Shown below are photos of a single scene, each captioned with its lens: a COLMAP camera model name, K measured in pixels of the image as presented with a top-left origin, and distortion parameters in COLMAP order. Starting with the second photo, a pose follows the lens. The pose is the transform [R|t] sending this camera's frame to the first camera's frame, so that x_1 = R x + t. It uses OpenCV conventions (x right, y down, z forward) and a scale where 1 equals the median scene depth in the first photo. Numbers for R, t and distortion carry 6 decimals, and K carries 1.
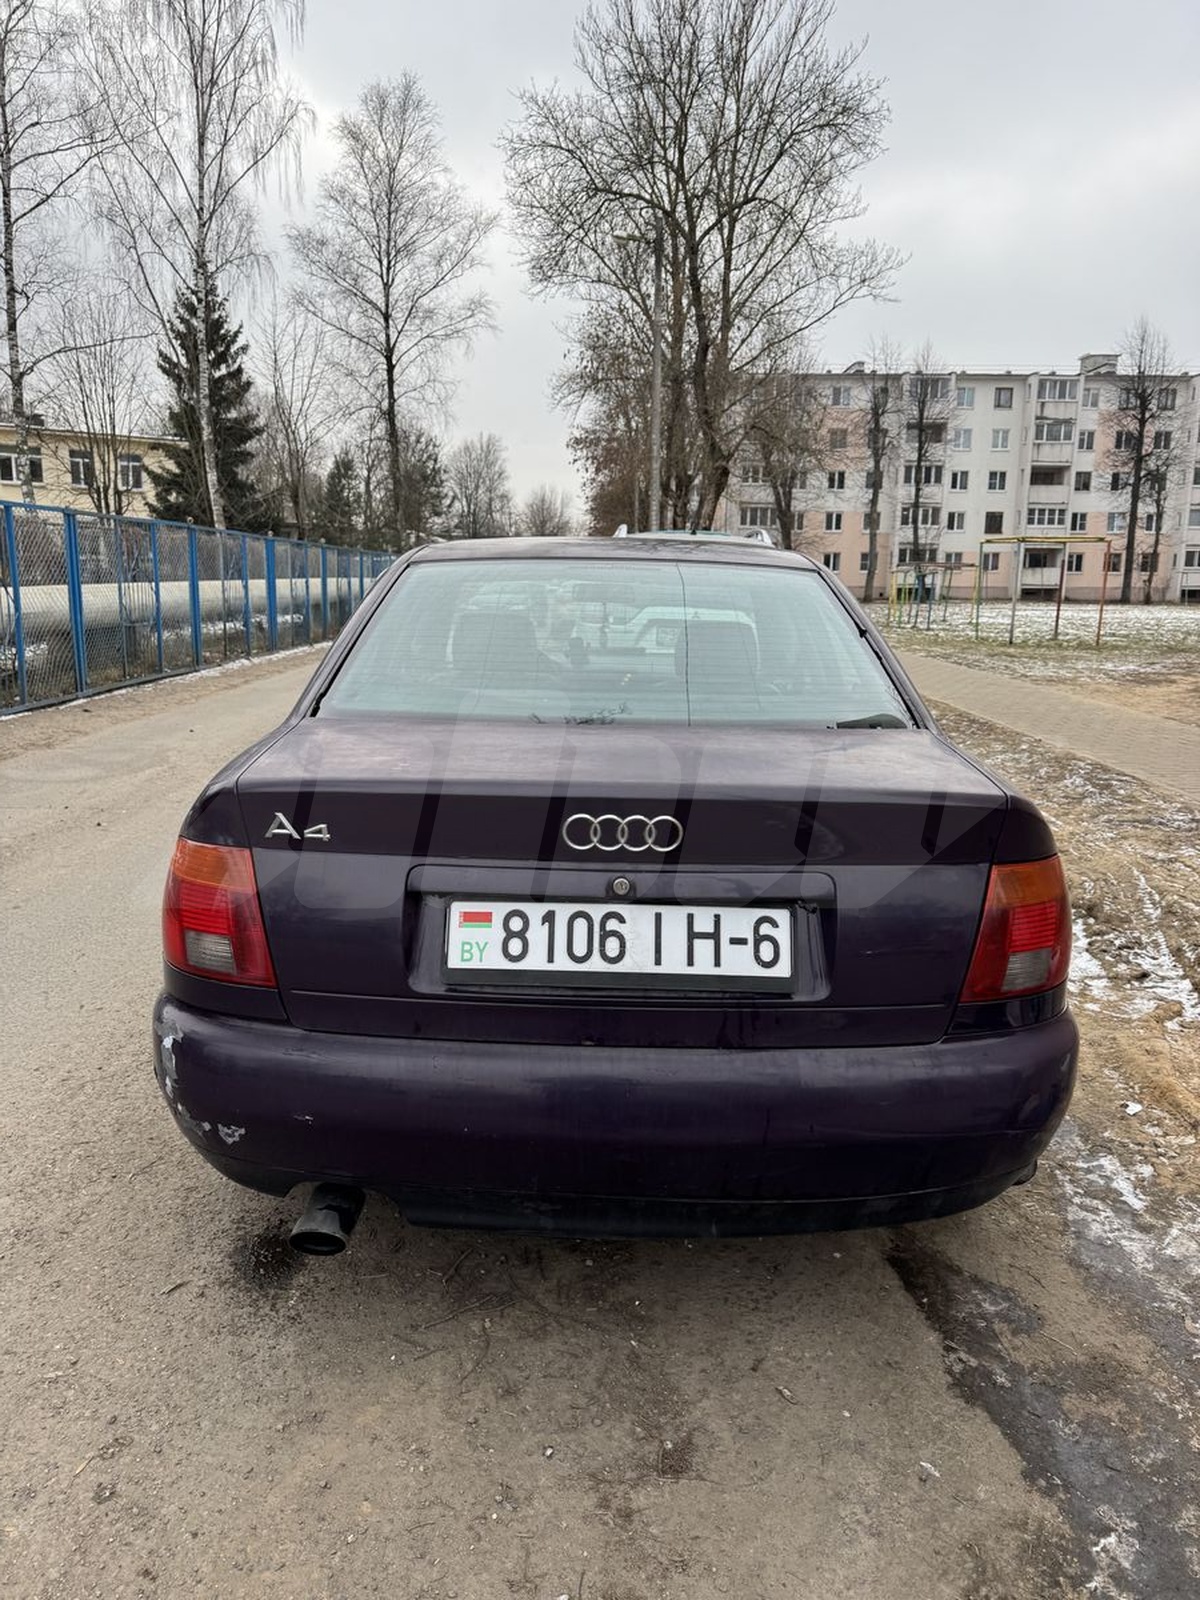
lens RADIAL K [[1120.1, 0, 572.1], [0, 1120.1, 800.0], [0, 0, 1]] dist [0.026702, -0.029483]
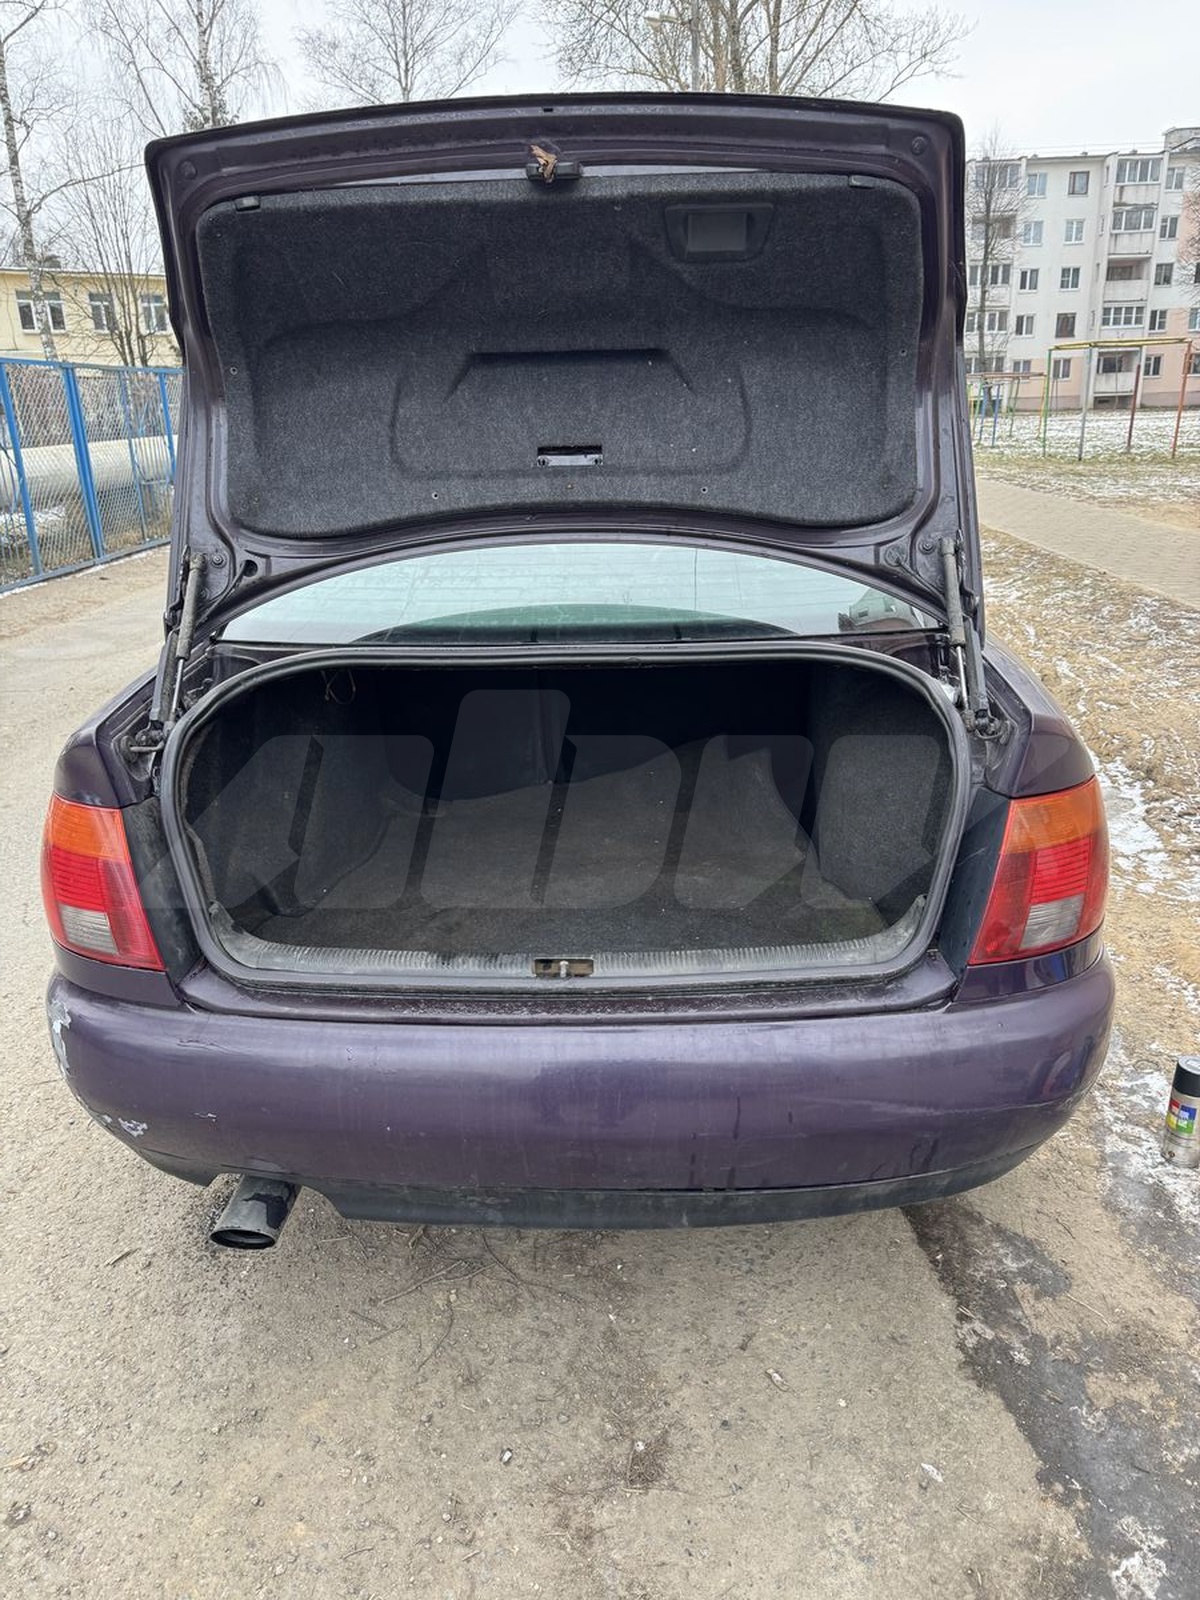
lens RADIAL K [[1091.0, 0, 602.5], [0, 1091.0, 769.3], [0, 0, 1]] dist [0.020687, -0.021710]
pose [[0.998623, -0.030257, -0.042855, 0.061653], [0.035627, 0.990786, 0.130664, -0.045385], [0.038507, -0.132011, 0.990500, 0.112668]]
